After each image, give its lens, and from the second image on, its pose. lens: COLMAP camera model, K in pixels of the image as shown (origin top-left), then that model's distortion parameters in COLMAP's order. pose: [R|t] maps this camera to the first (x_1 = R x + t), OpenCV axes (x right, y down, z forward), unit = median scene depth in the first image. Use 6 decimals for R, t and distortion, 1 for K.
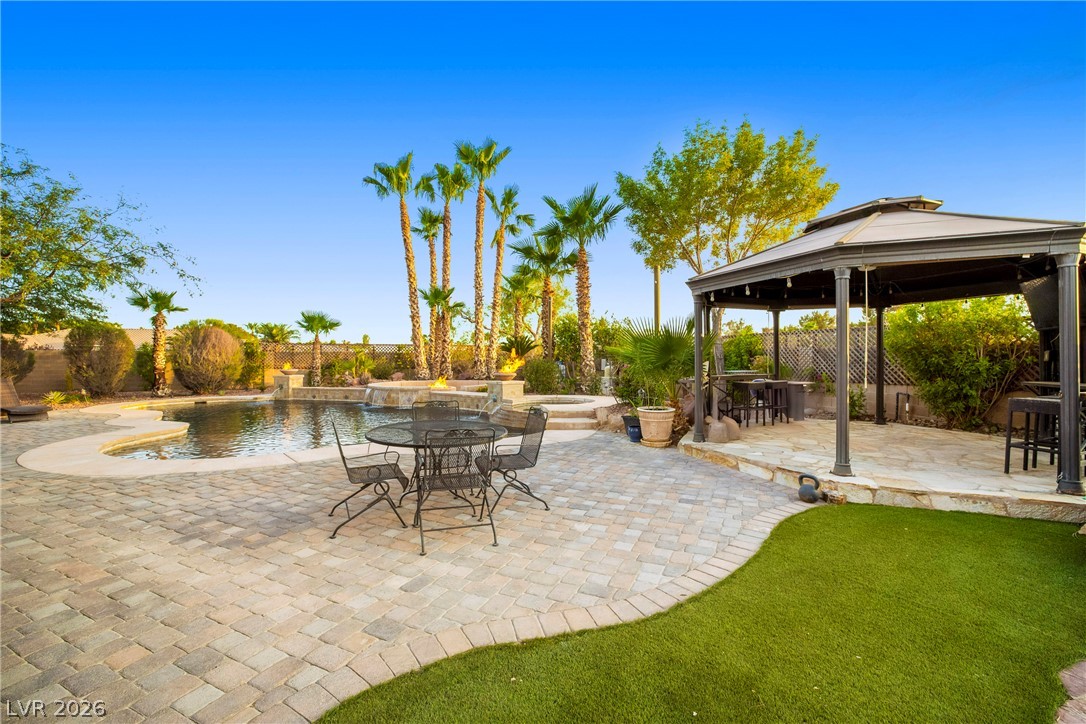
lens RADIAL K [[467.8, 0, 543.9], [0, 467.8, 358.5], [0, 0, 1]] dist [-0.035848, 0.010060]
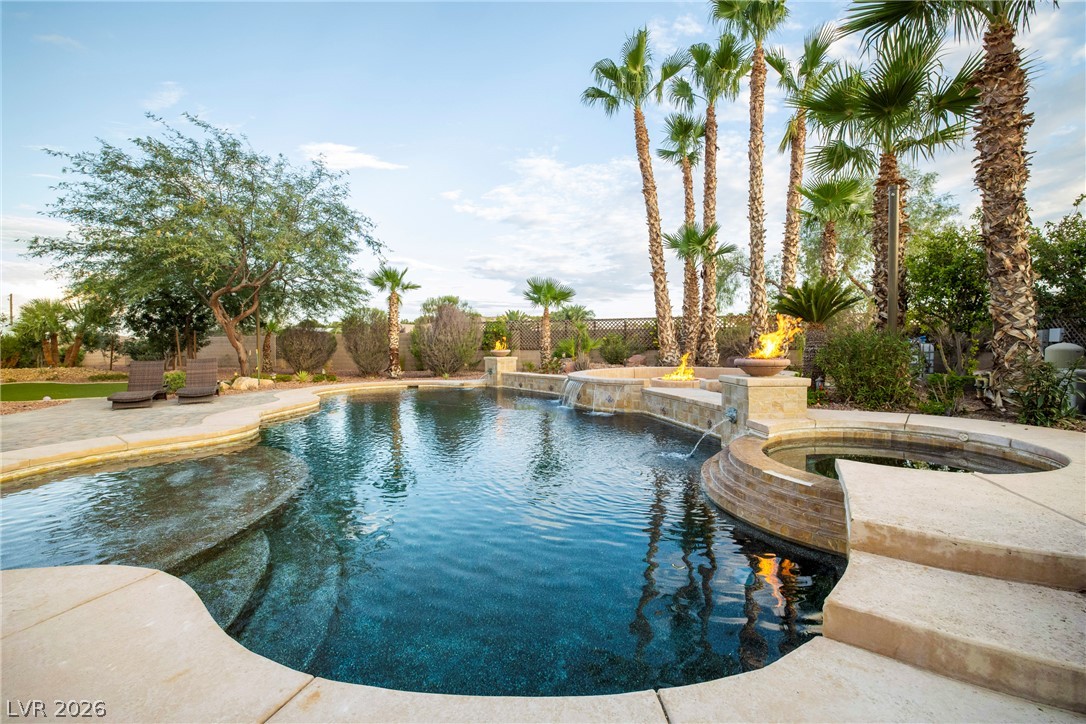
lens RADIAL K [[467.8, 0, 546.9], [0, 467.8, 357.3], [0, 0, 1]] dist [-0.035848, 0.010060]
pose [[0.793830, 0.011288, -0.608035, 0.015776], [0.011178, 0.999388, 0.033147, 0.009981], [0.608037, -0.033109, 0.793218, 0.401863]]
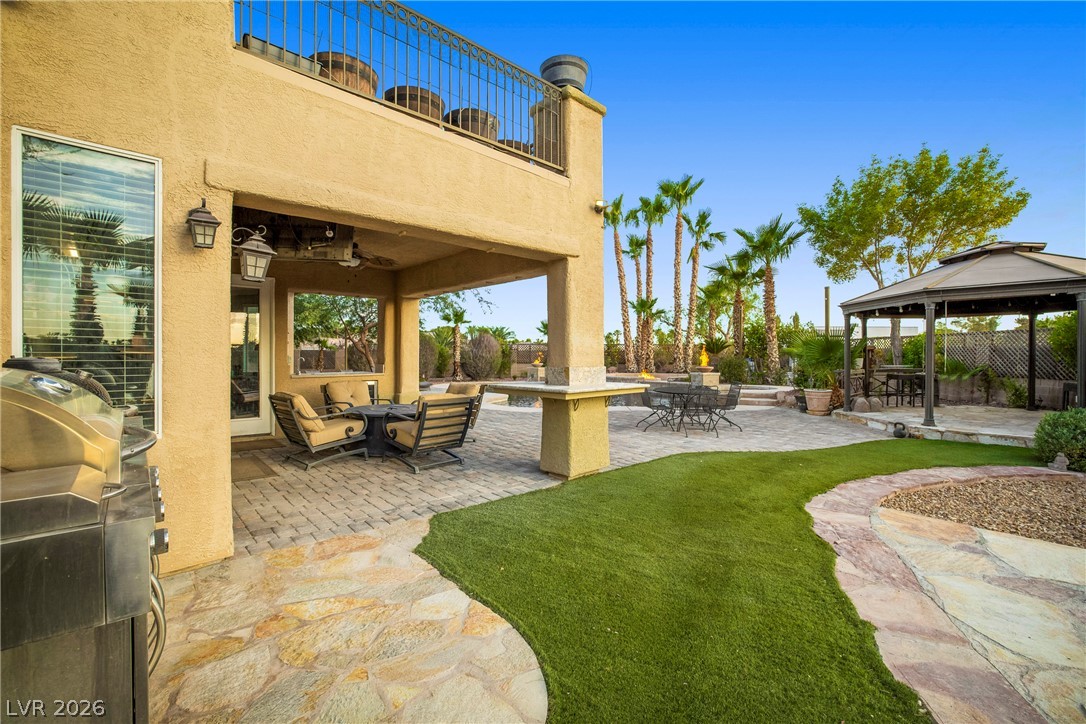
lens RADIAL K [[467.8, 0, 548.5], [0, 467.8, 359.0], [0, 0, 1]] dist [-0.035848, 0.010060]
pose [[0.930727, 0.003930, -0.365695, -0.008796], [-0.001139, 0.999969, 0.007846, -0.000551], [0.365714, -0.006885, 0.930702, -0.297988]]
